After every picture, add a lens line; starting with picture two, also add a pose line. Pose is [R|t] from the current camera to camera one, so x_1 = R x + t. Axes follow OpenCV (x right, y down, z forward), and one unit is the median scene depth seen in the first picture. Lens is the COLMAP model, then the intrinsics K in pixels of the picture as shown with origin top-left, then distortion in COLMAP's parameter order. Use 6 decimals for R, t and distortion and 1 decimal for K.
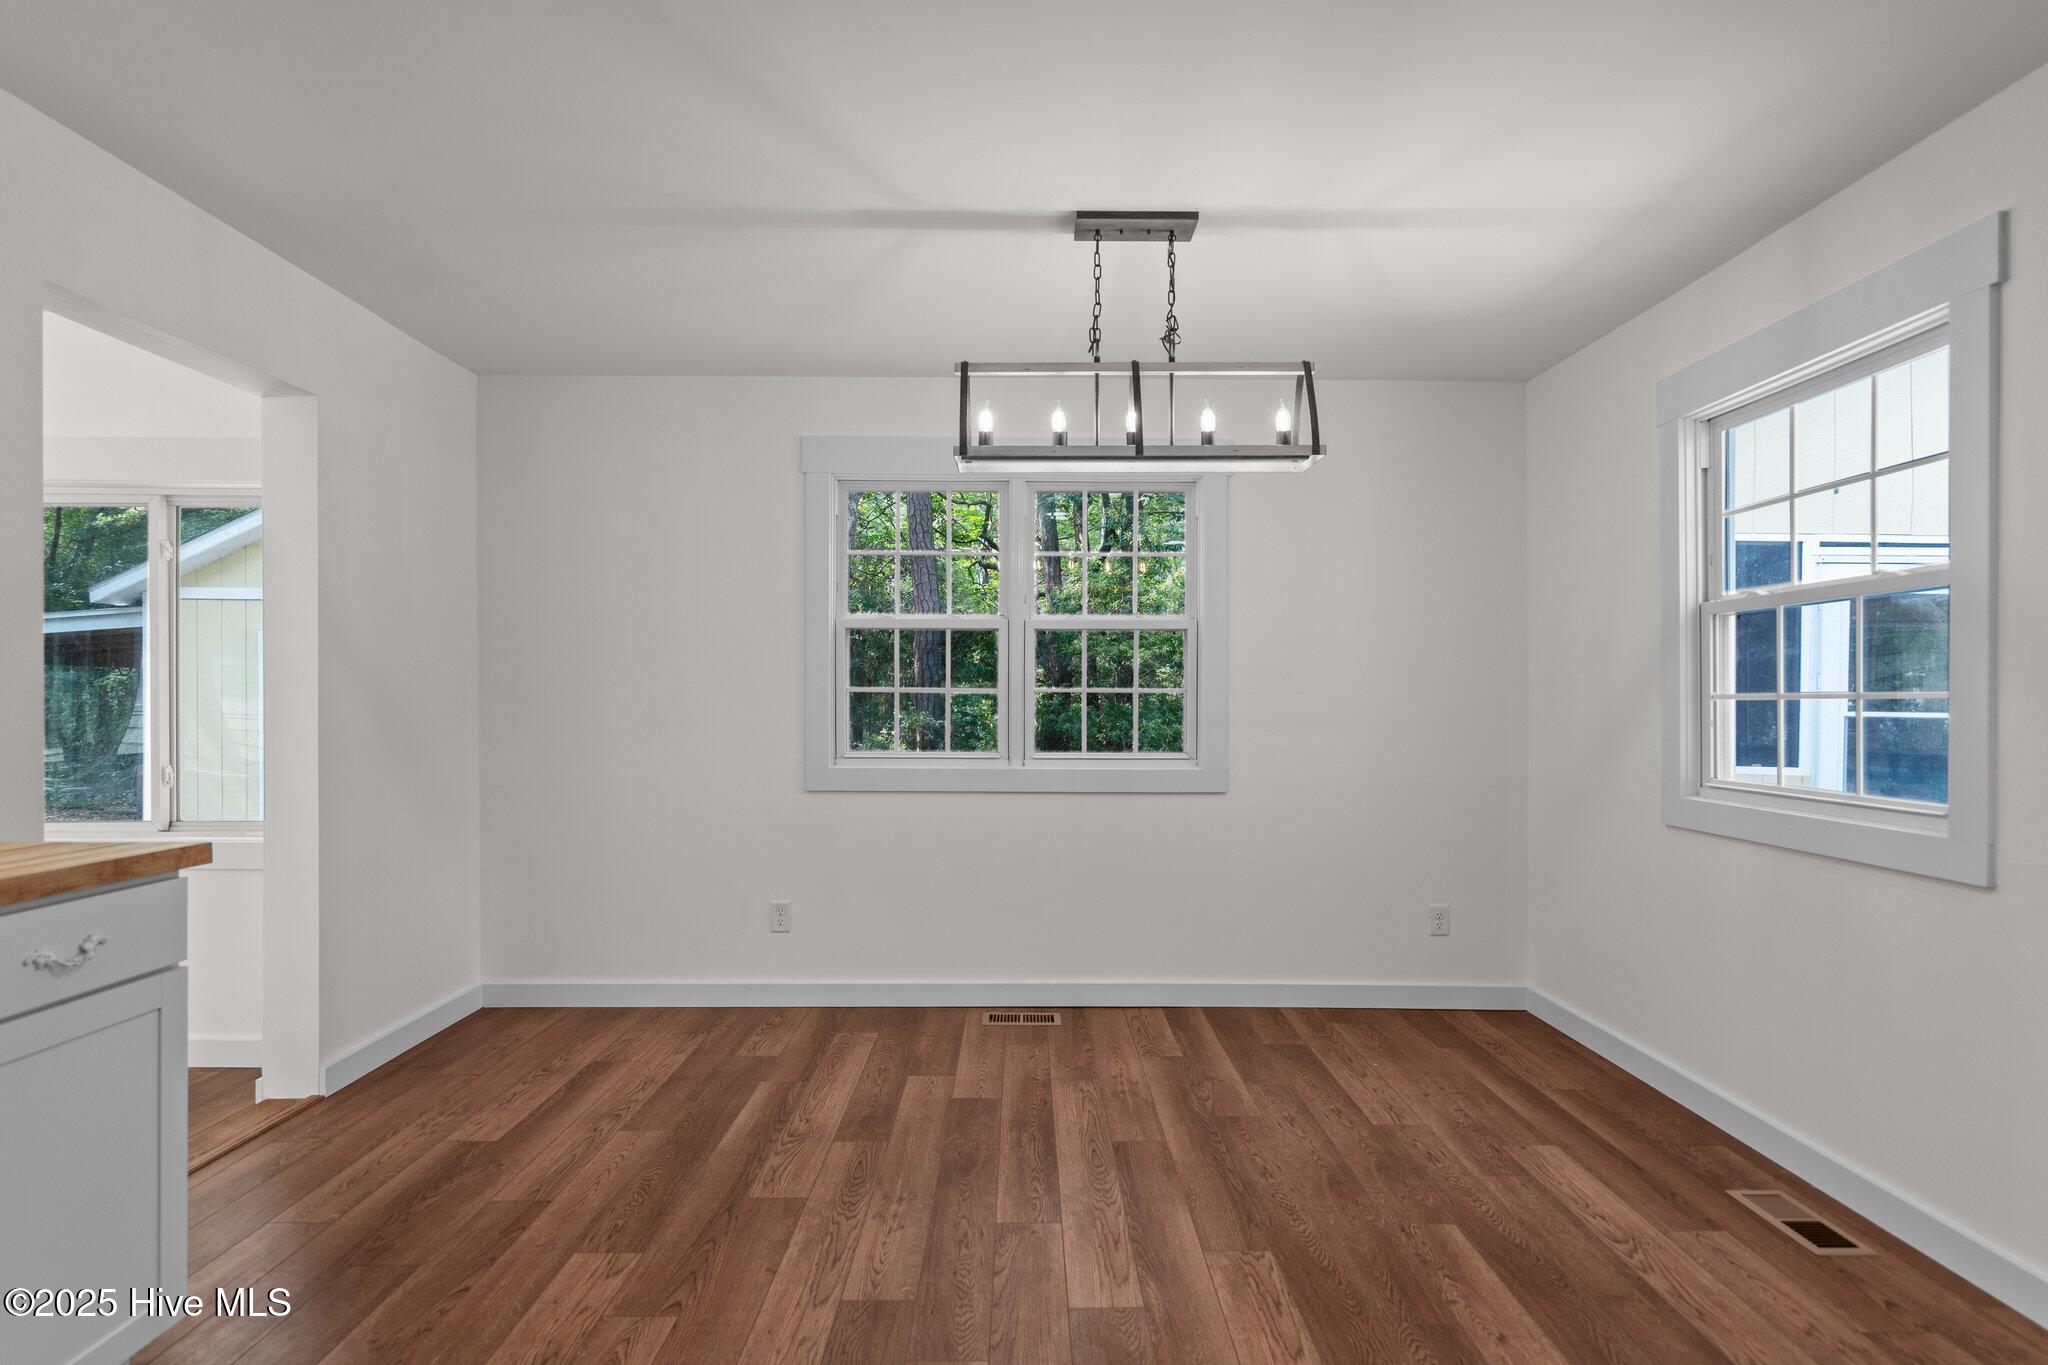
lens RADIAL K [[1019.6, 0, 1035.4], [0, 1019.6, 700.7], [0, 0, 1]] dist [0.001097, 0.000011]
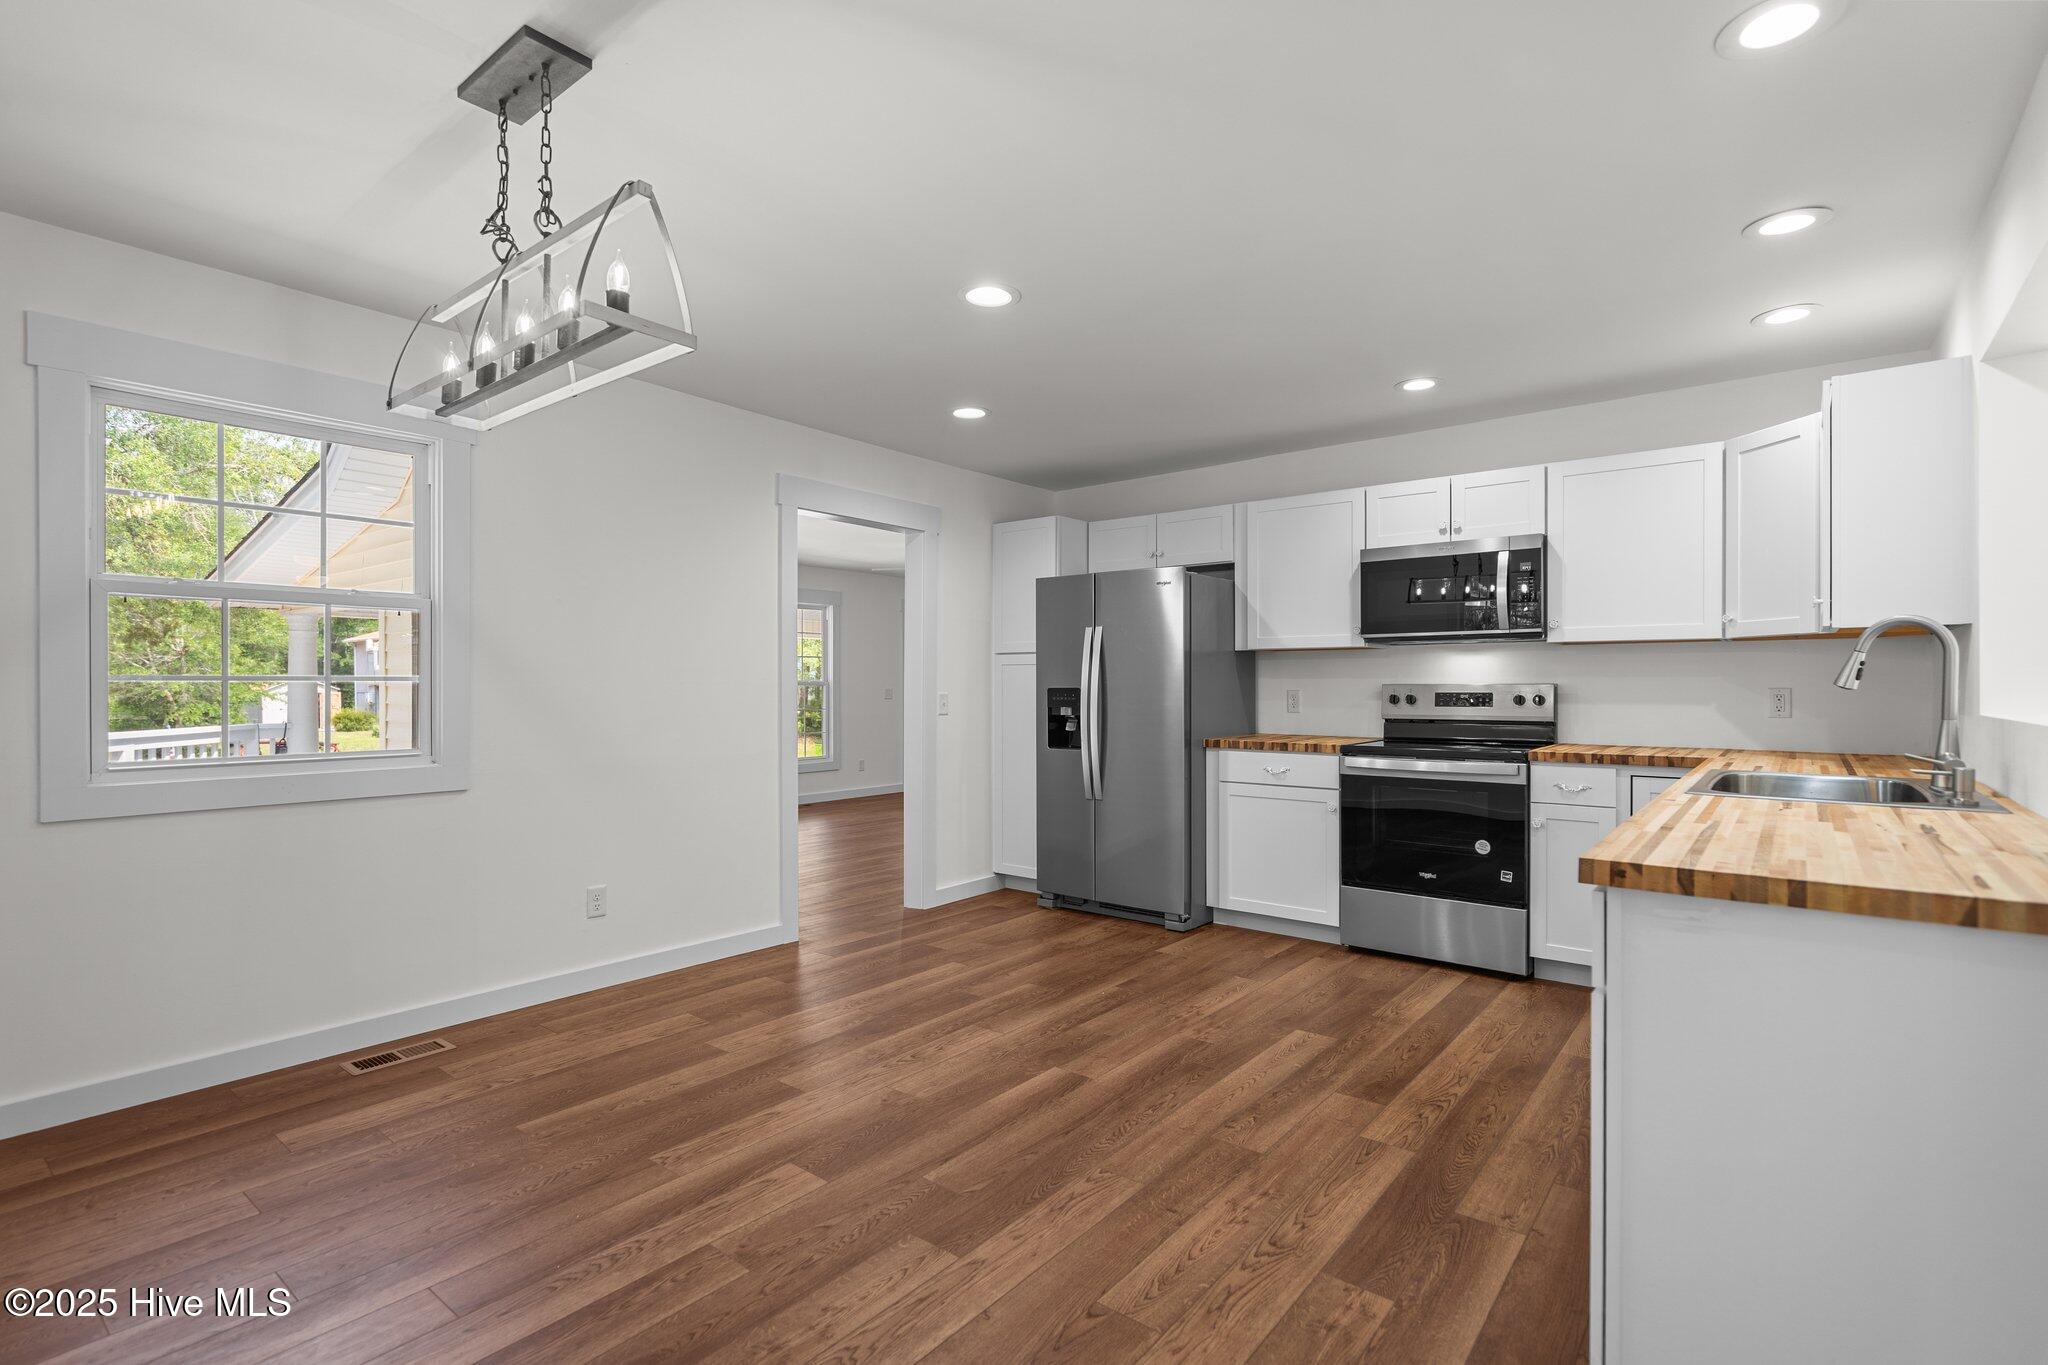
lens RADIAL K [[948.0, 0, 1032.5], [0, 948.0, 684.4], [0, 0, 1]] dist [-0.002910, 0.002513]
pose [[-0.775433, -0.004672, 0.631412, -0.647111], [-0.005471, 0.999985, 0.000680, -0.000811], [-0.631406, -0.002927, -0.775447, 1.287080]]
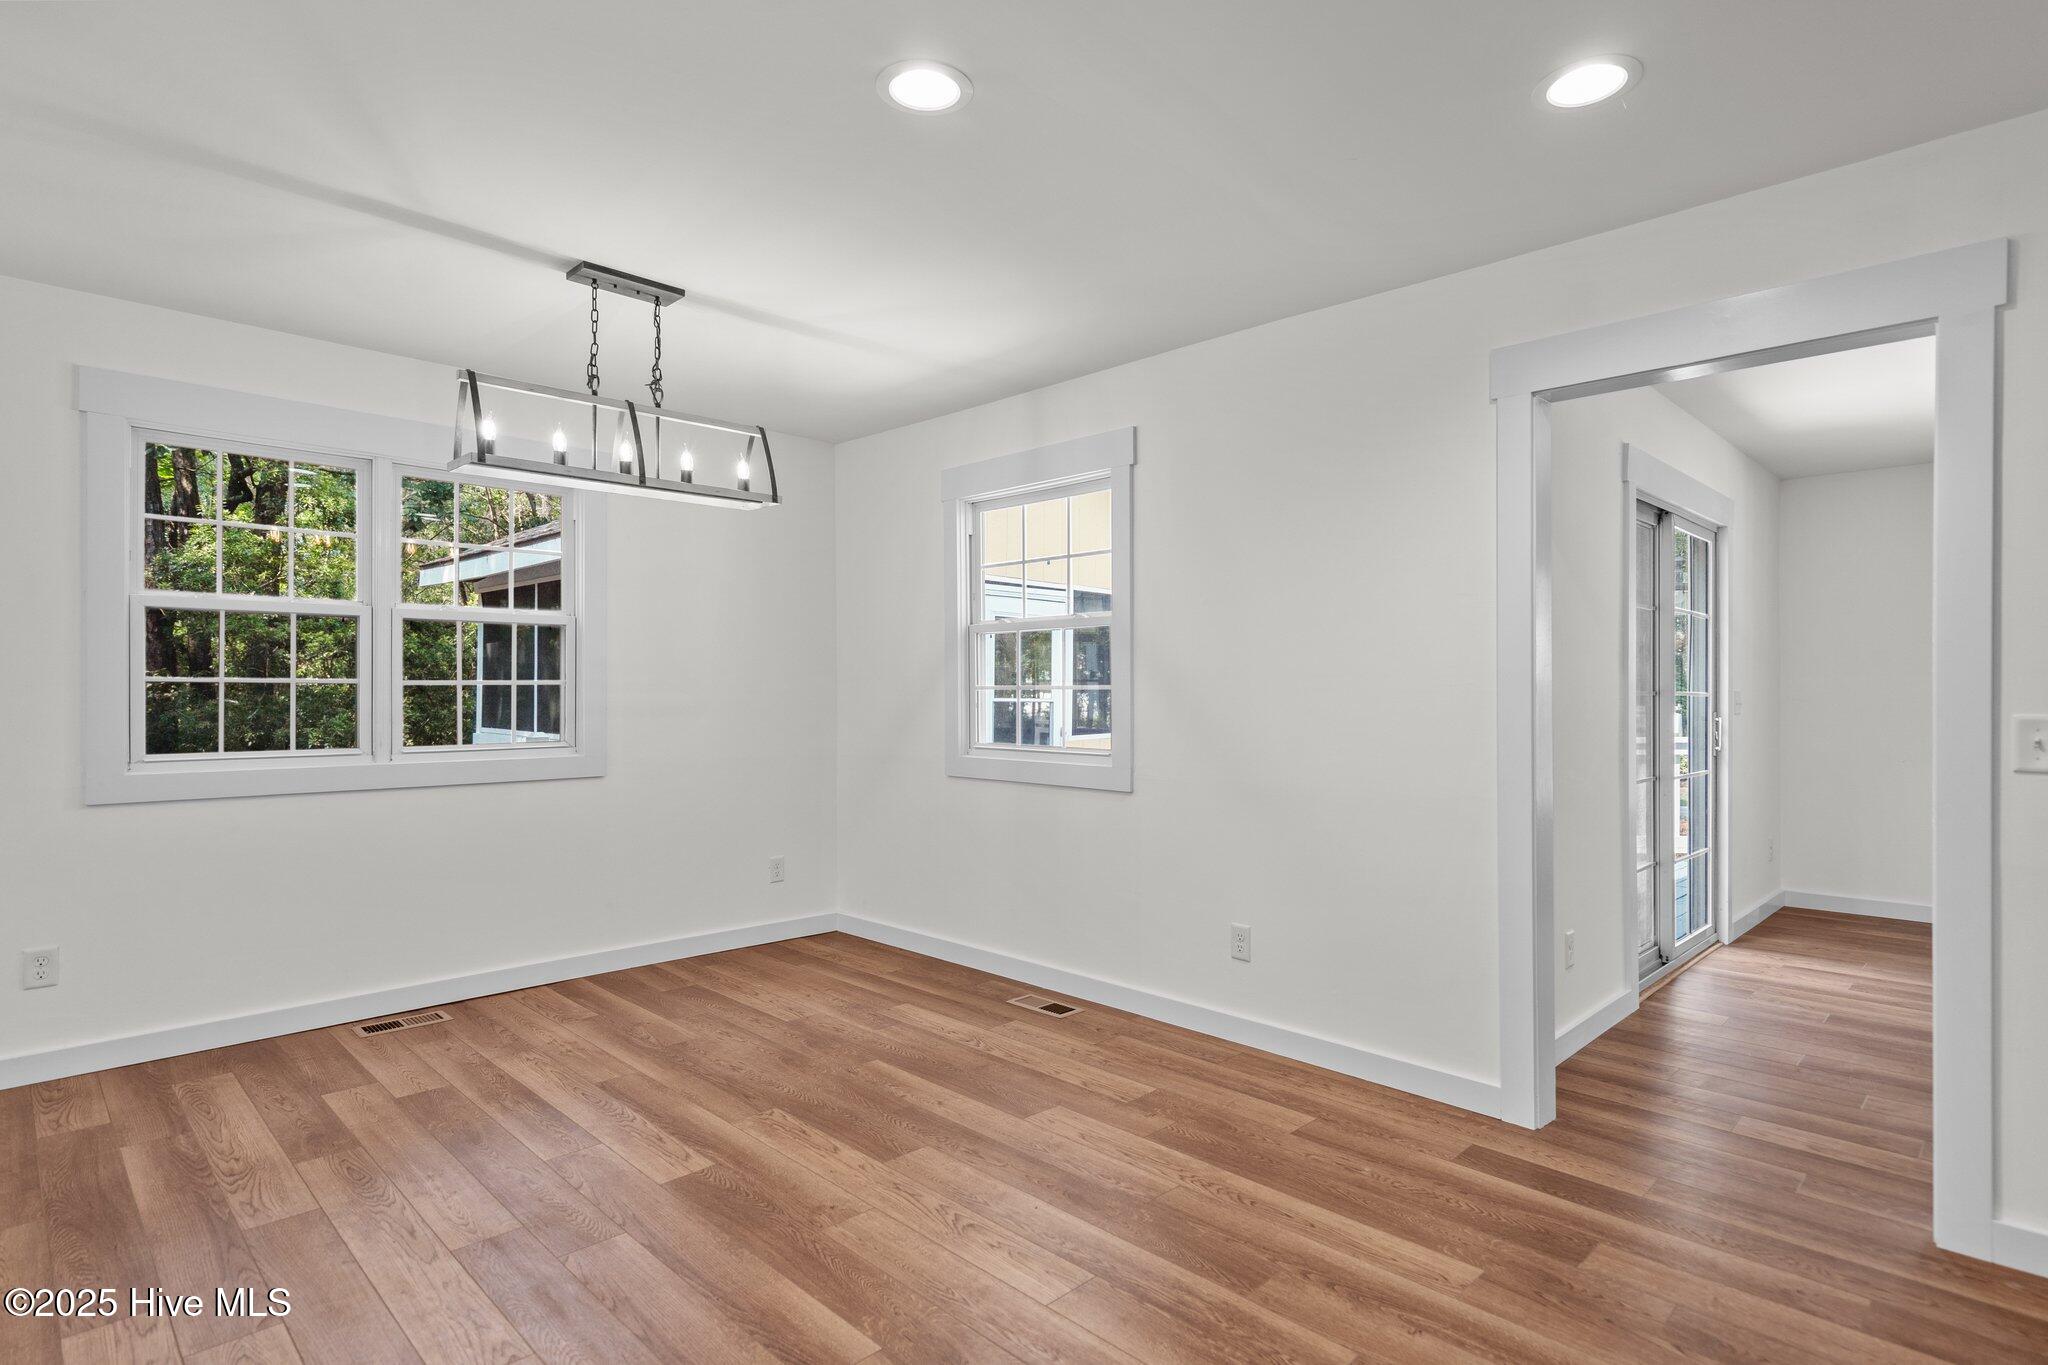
lens RADIAL K [[1029.8, 0, 1034.8], [0, 1029.8, 684.4], [0, 0, 1]] dist [-0.004421, 0.002000]
pose [[0.708628, 0.002940, 0.705576, -0.392278], [0.001593, 0.999982, -0.005766, -0.001758], [-0.705580, 0.005210, 0.708611, -0.154213]]
